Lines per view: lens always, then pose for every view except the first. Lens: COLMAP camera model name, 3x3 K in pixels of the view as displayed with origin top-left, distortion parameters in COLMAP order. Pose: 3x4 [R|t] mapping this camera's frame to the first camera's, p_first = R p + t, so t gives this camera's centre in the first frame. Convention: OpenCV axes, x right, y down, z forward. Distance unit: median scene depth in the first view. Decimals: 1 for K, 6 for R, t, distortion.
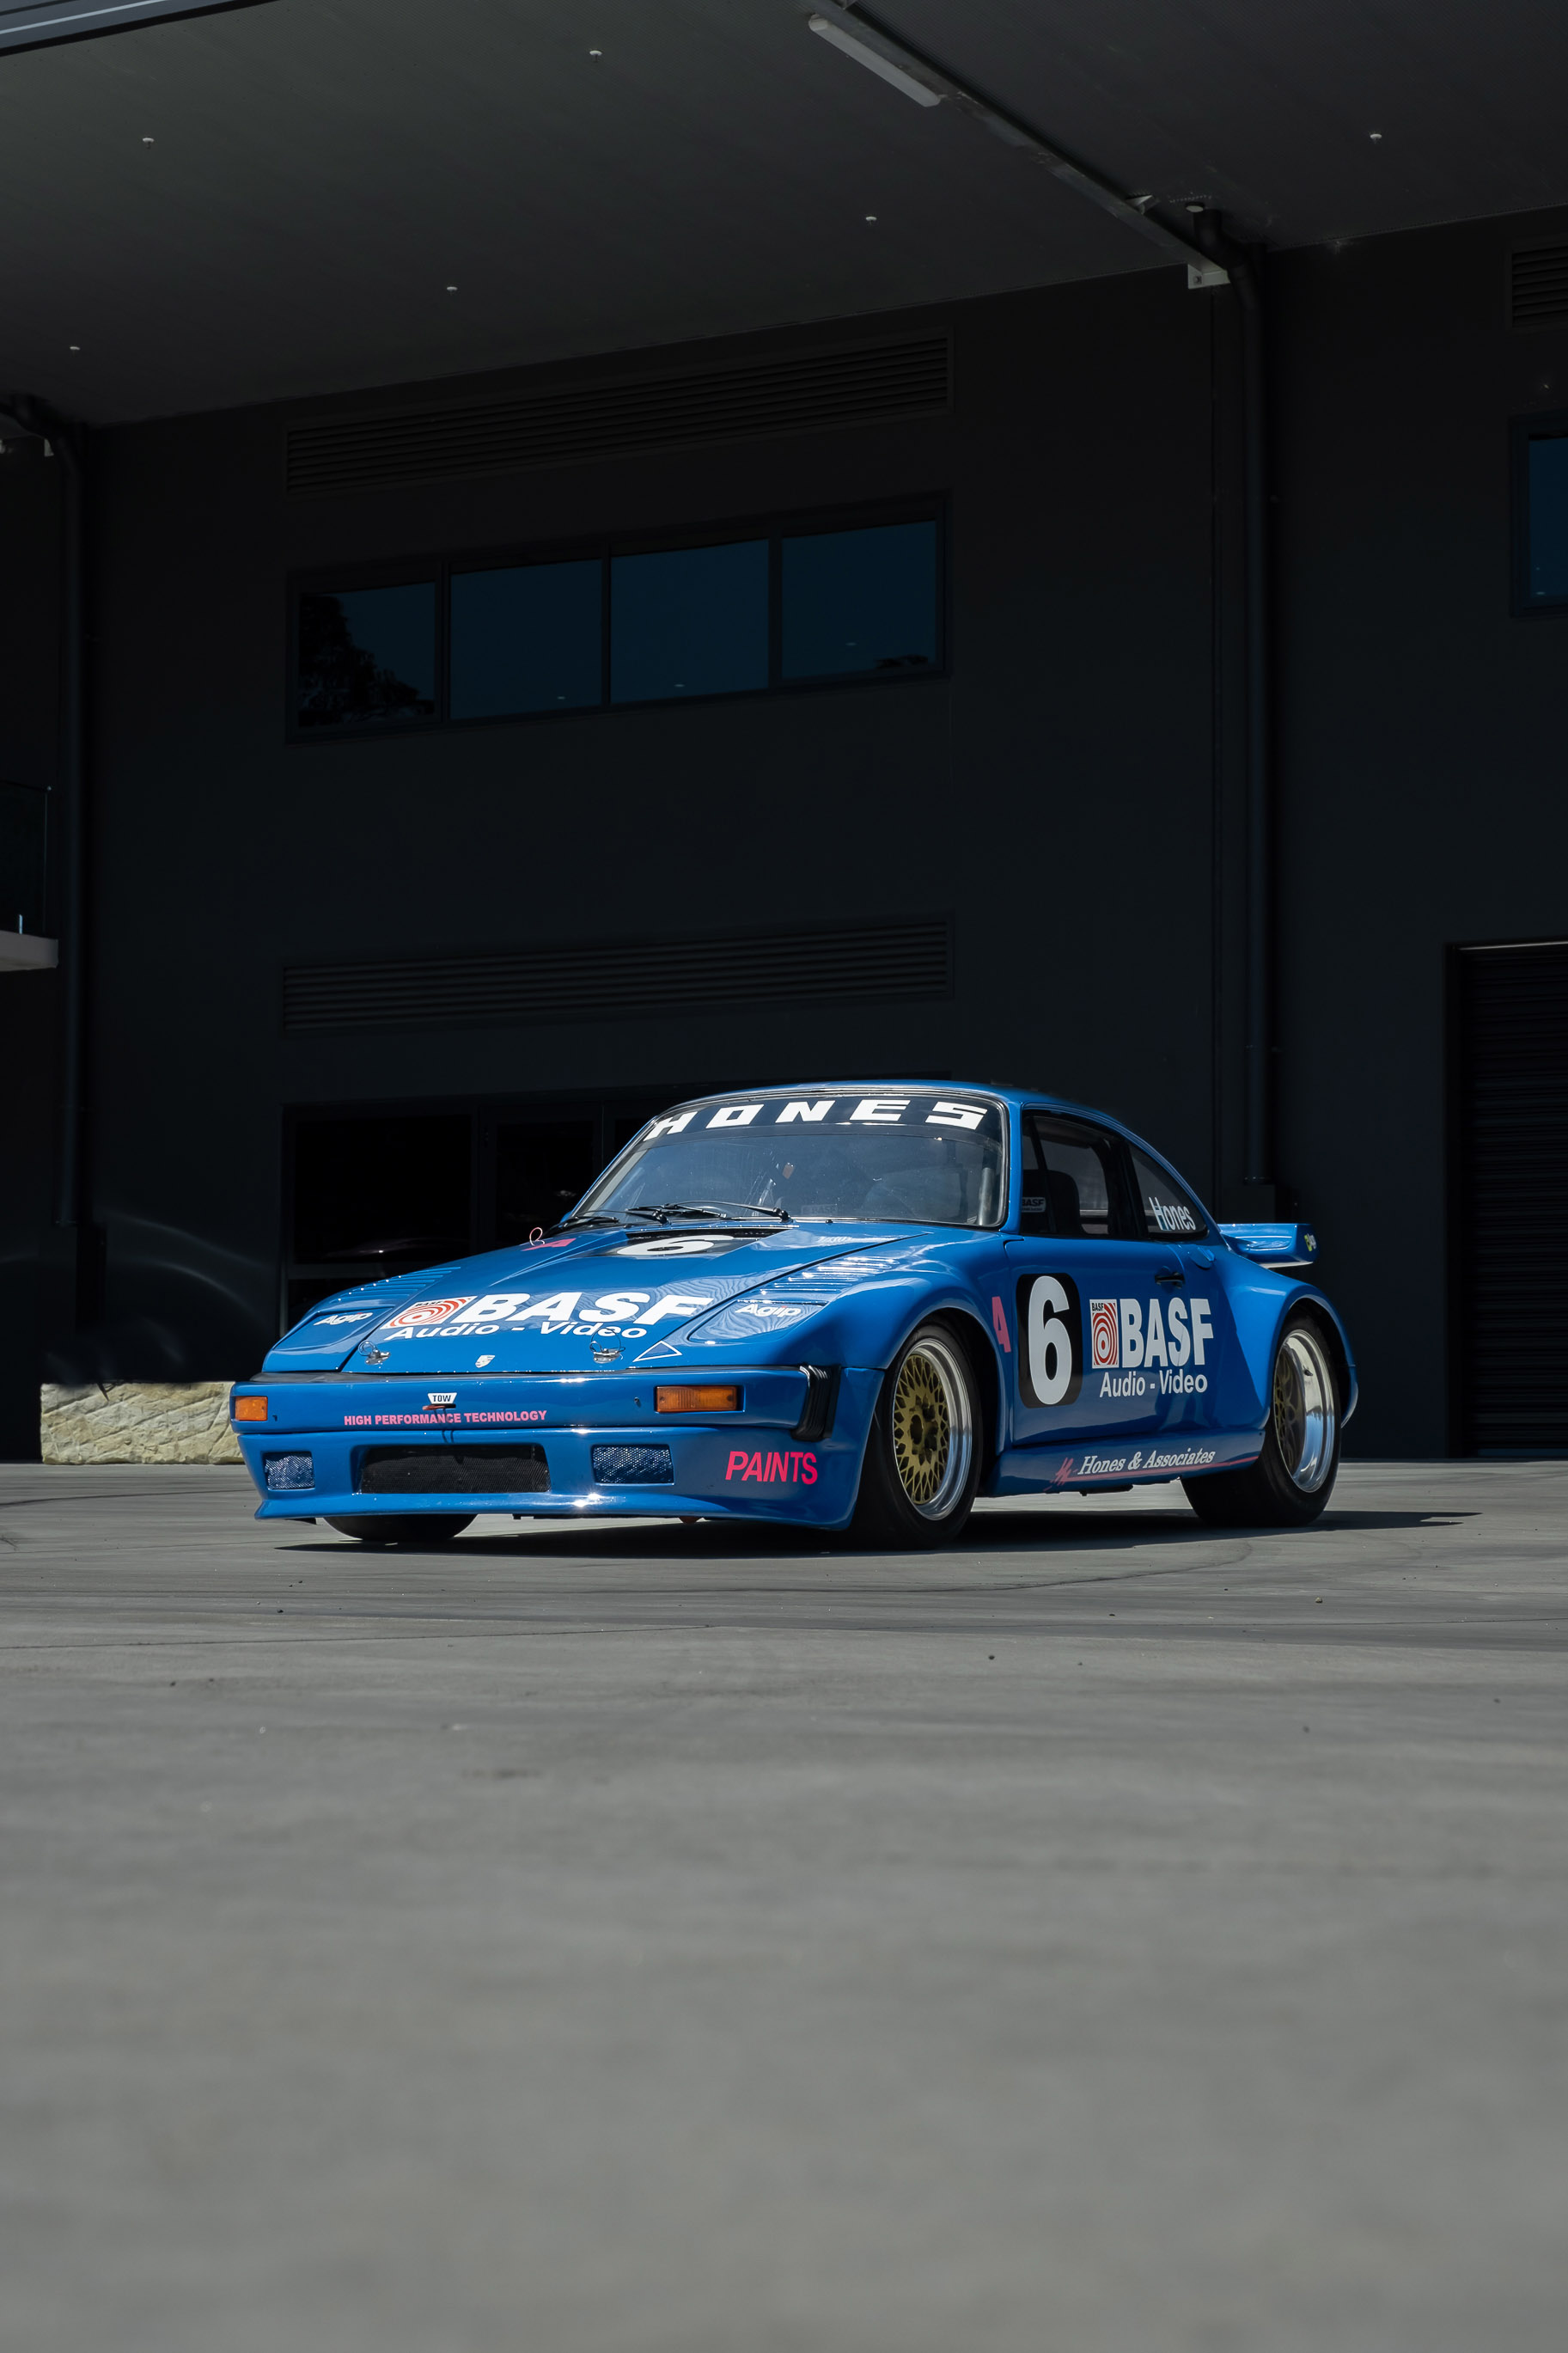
lens RADIAL K [[4164.2, 0, 877.8], [0, 4164.2, 1170.9], [0, 0, 1]] dist [0.185007, -0.072128]
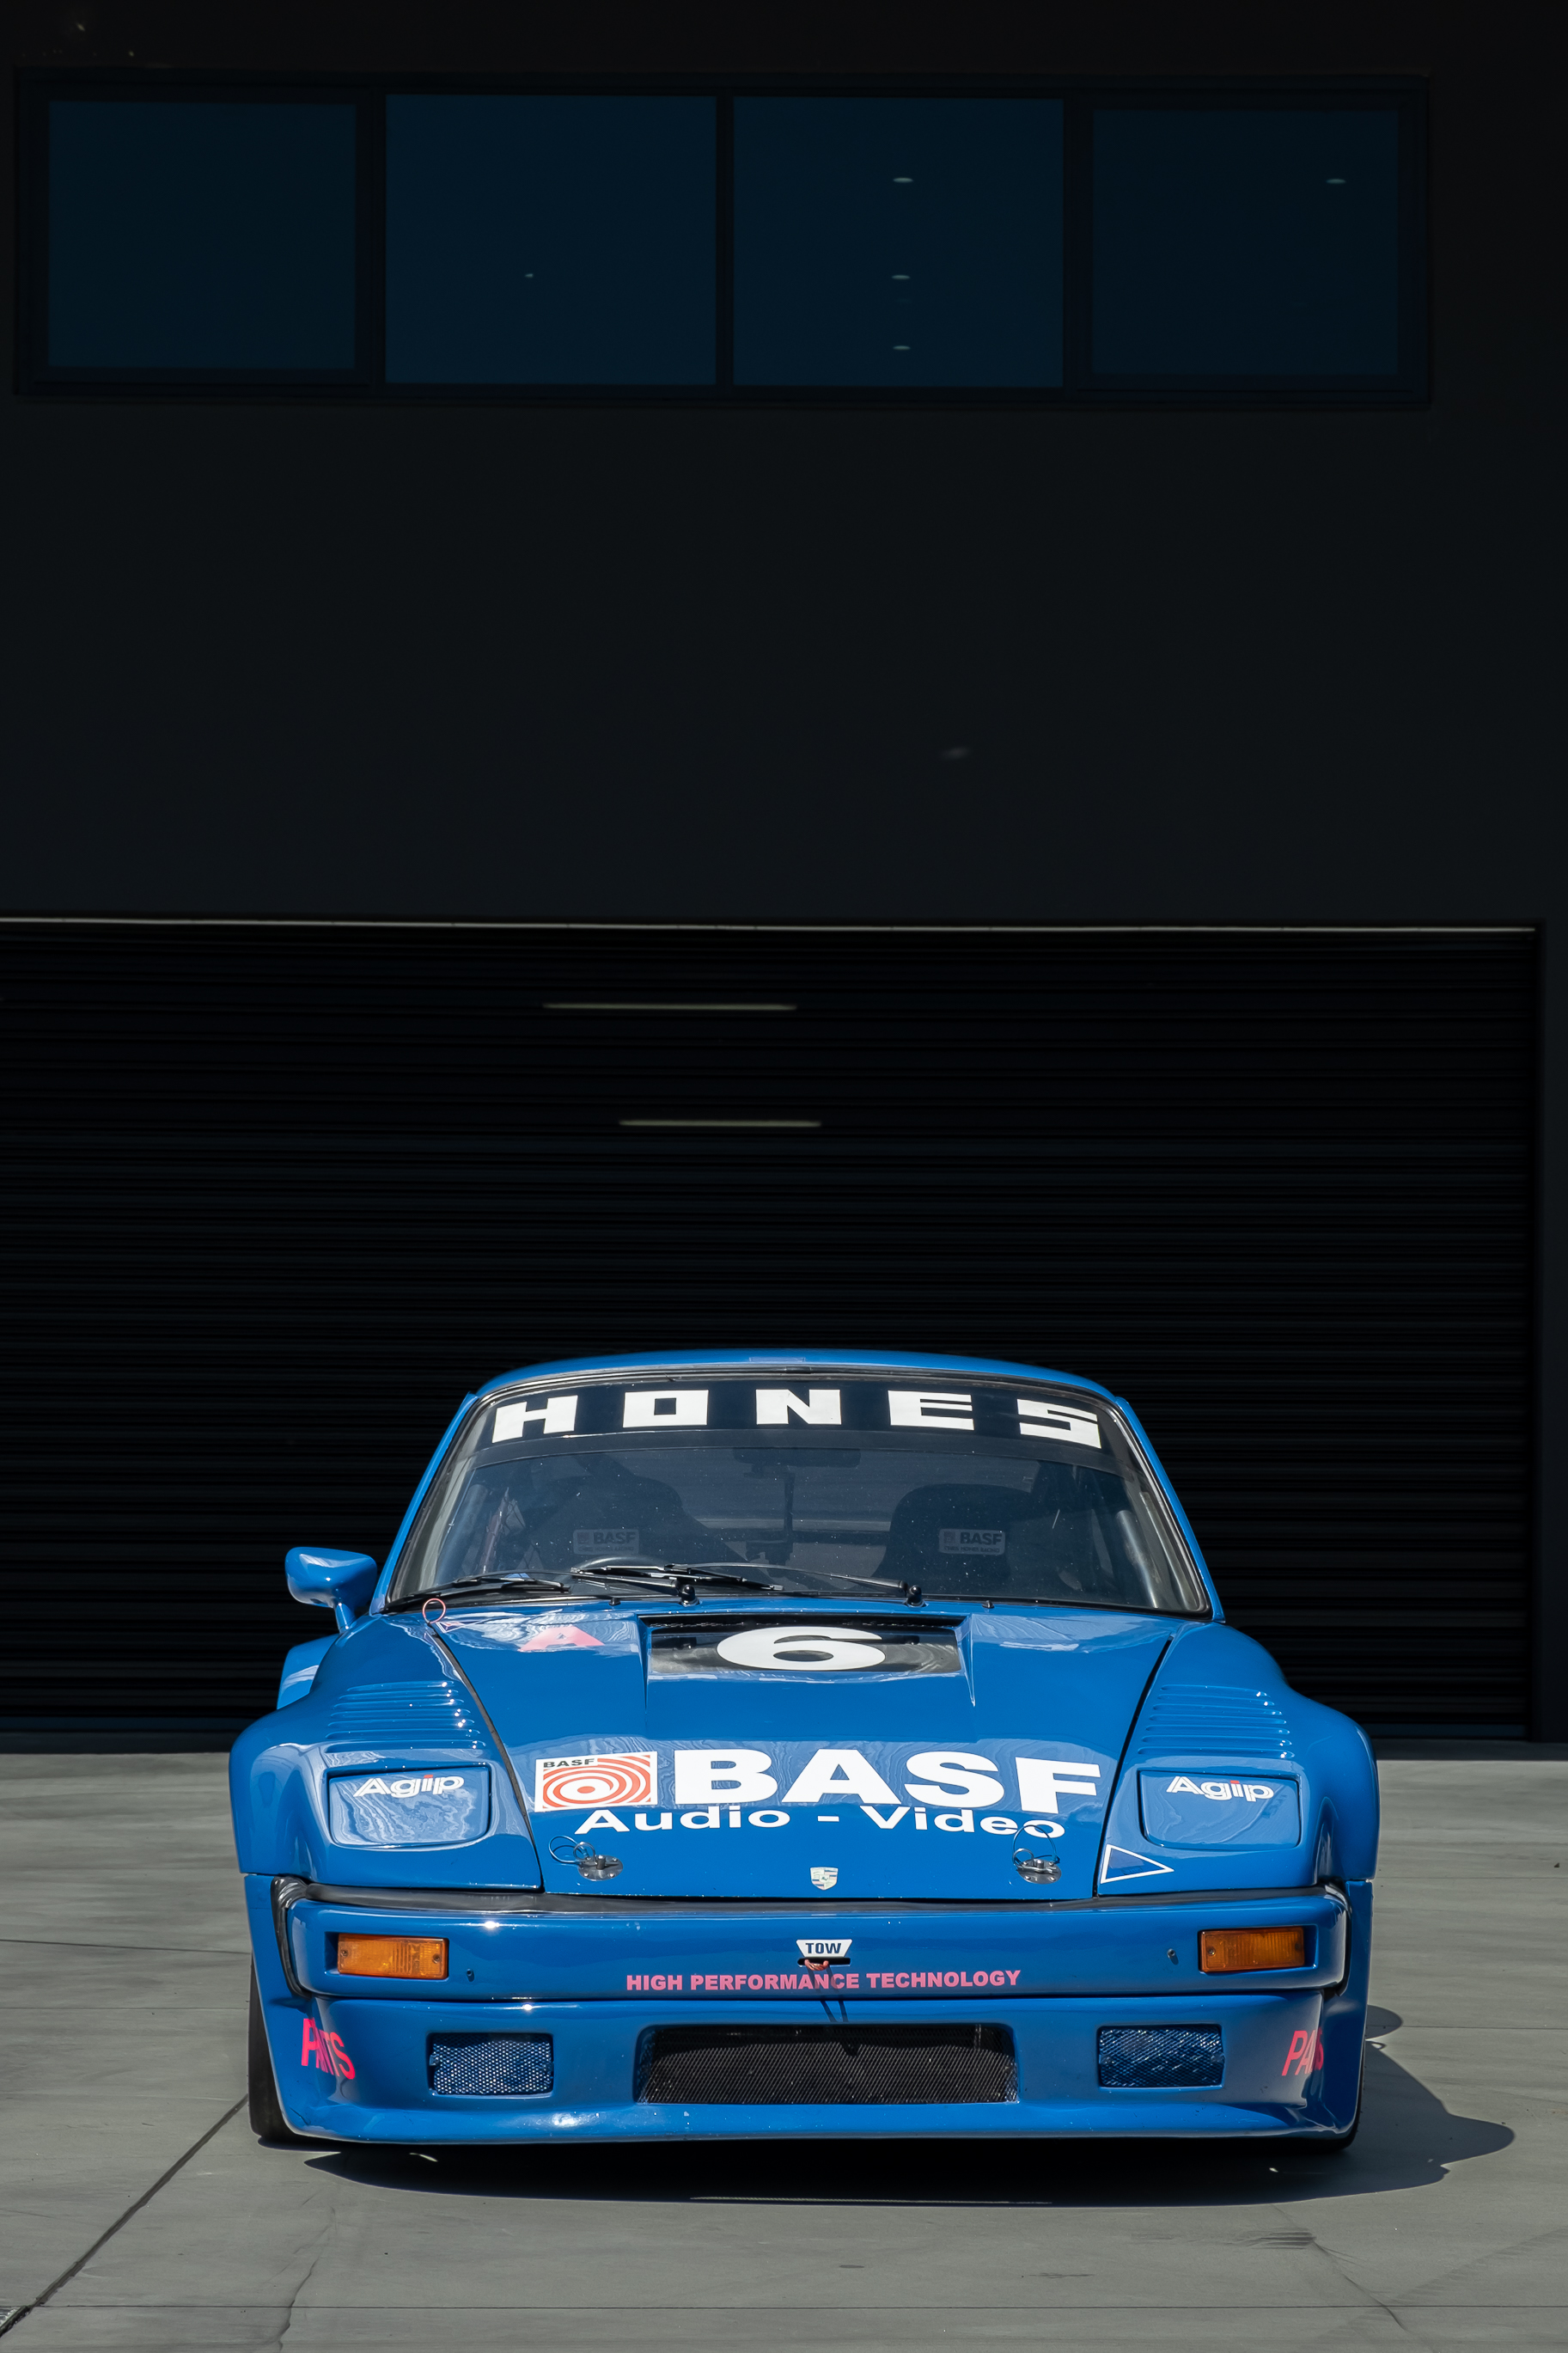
lens RADIAL K [[6721.2, 0, 784.0], [0, 6721.2, 1176.5], [0, 0, 1]] dist [0.336798, -5.545235]
pose [[0.883729, 0.029601, 0.467063, -0.549758], [-0.035716, 0.999353, 0.004242, -0.059392], [-0.466635, -0.020430, 0.884214, 0.131816]]
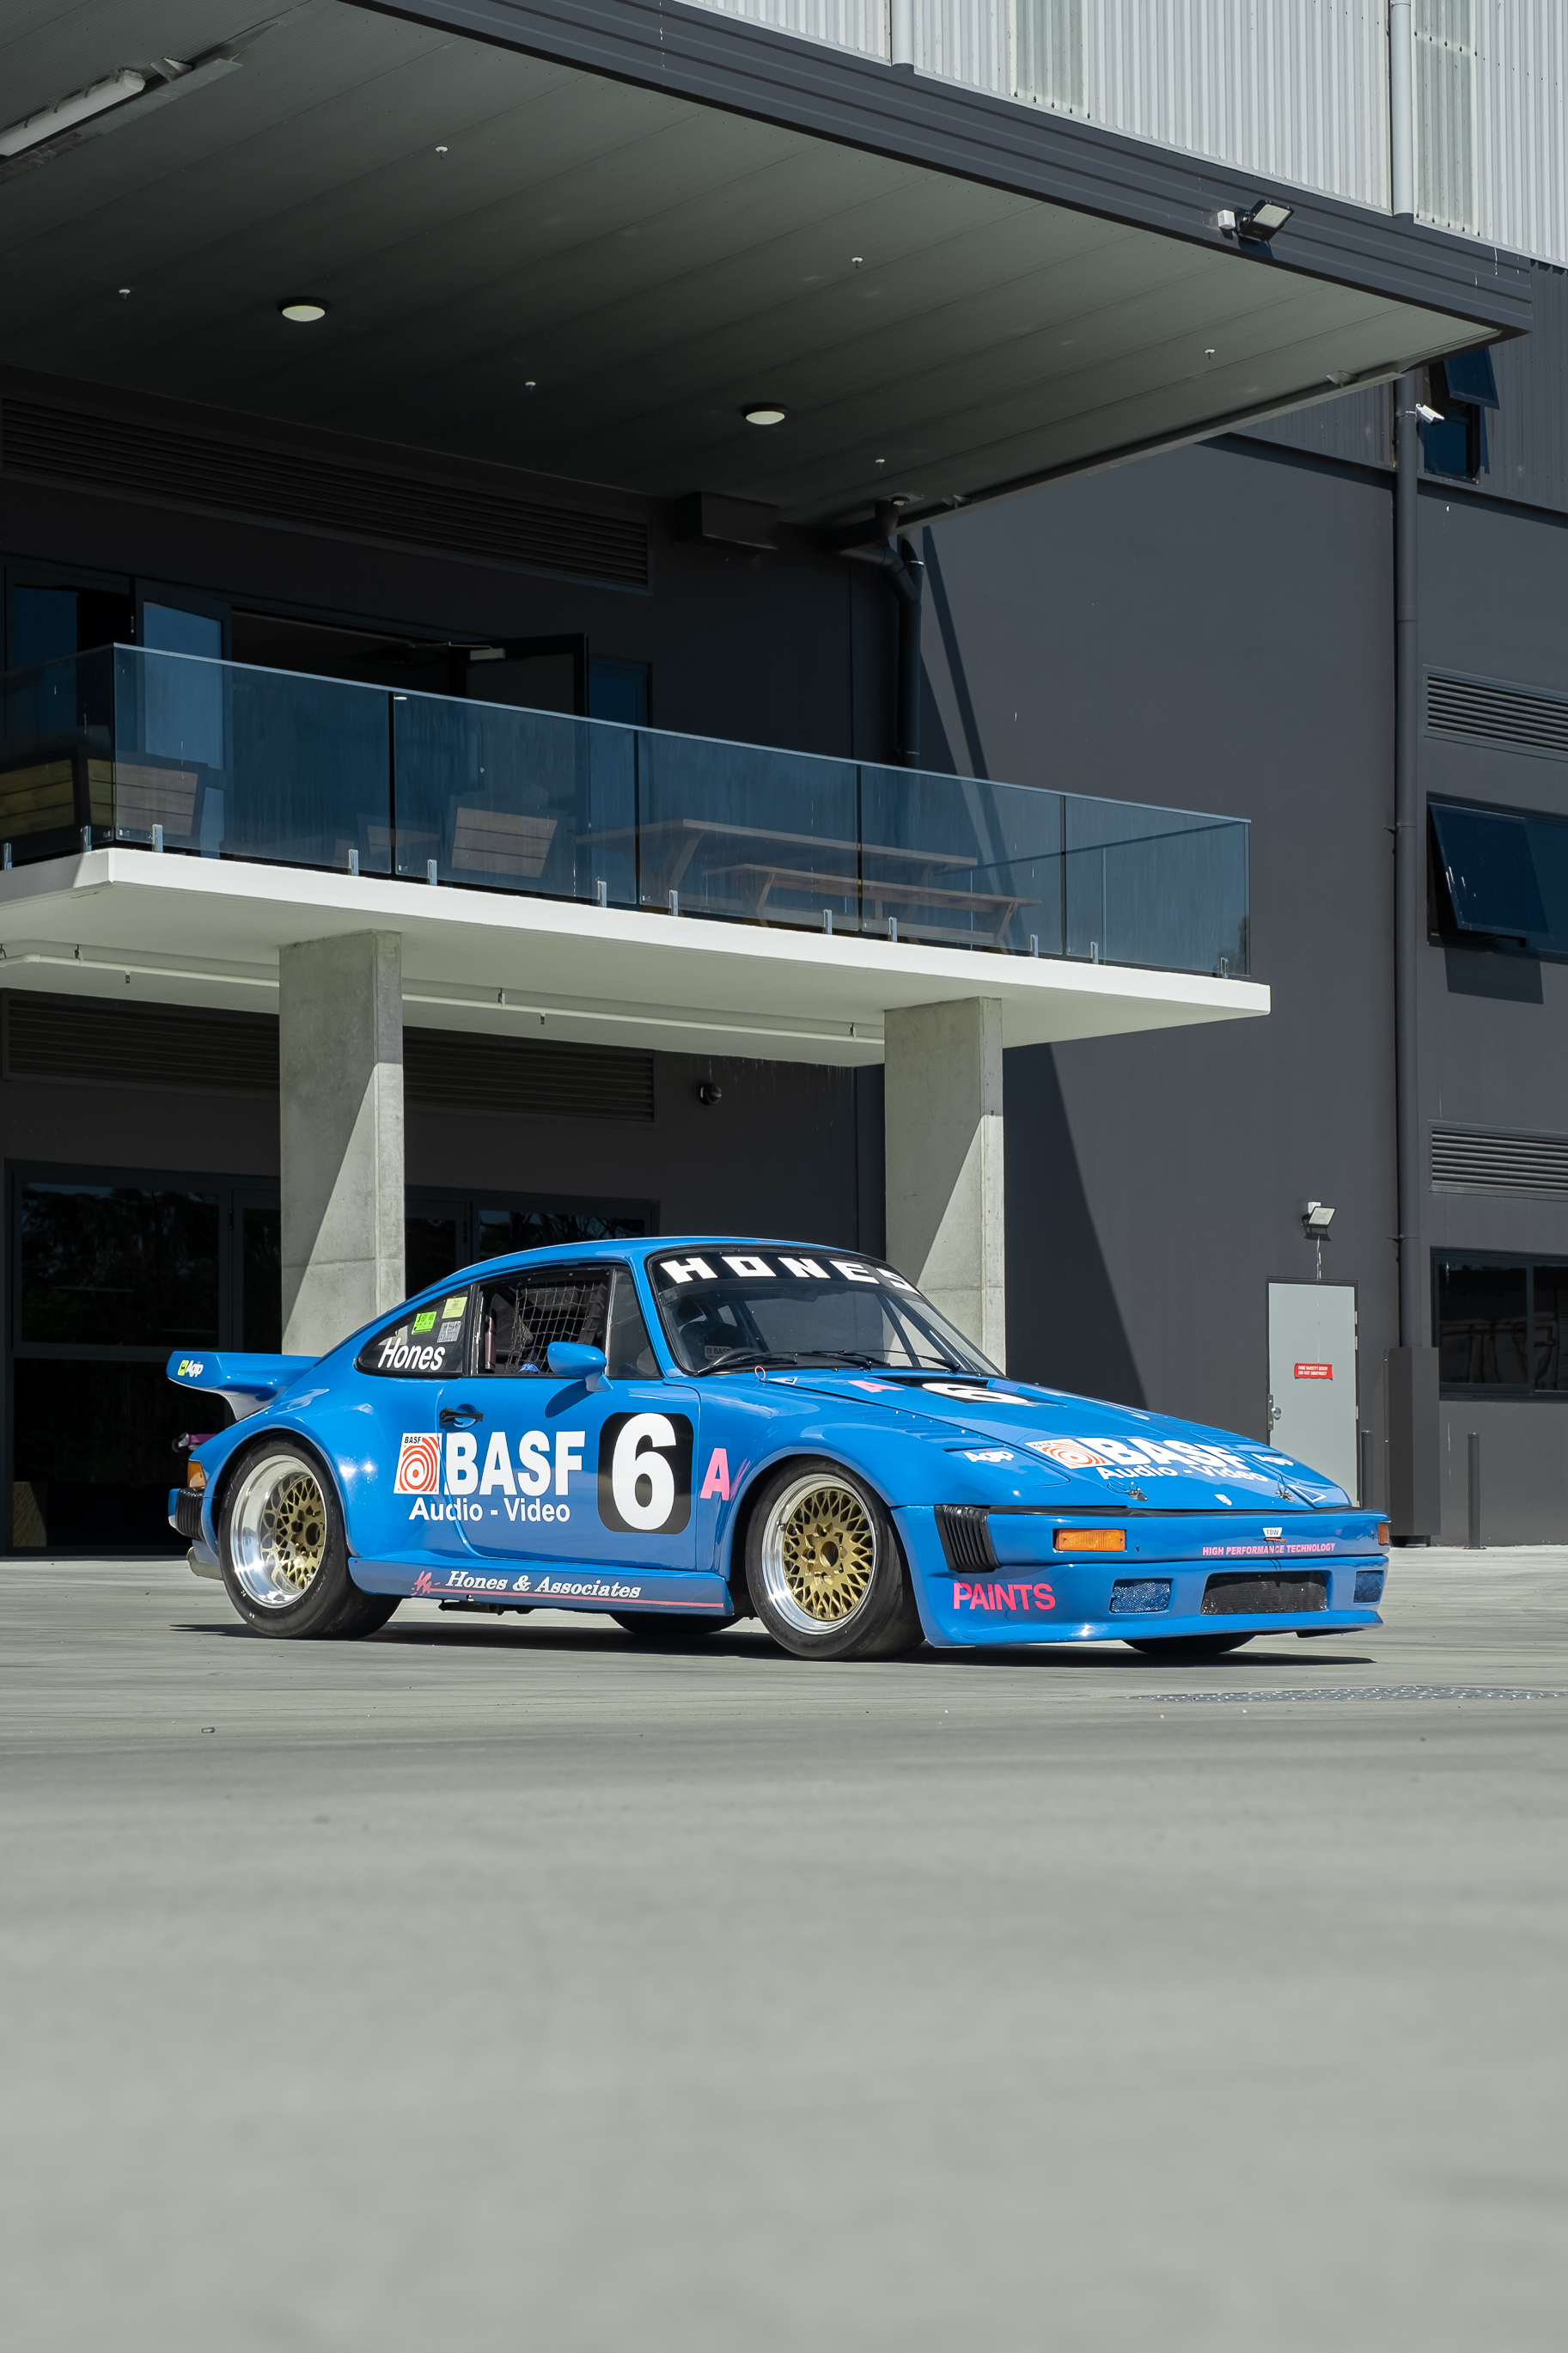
lens RADIAL K [[4432.7, 0, 838.0], [0, 4432.7, 1385.4], [0, 0, 1]] dist [0.272488, -1.179682]
pose [[0.308707, 0.027400, 0.950763, -1.279194], [-0.060154, 0.998146, -0.009234, 0.030965], [-0.949253, -0.054341, 0.309783, 0.703893]]
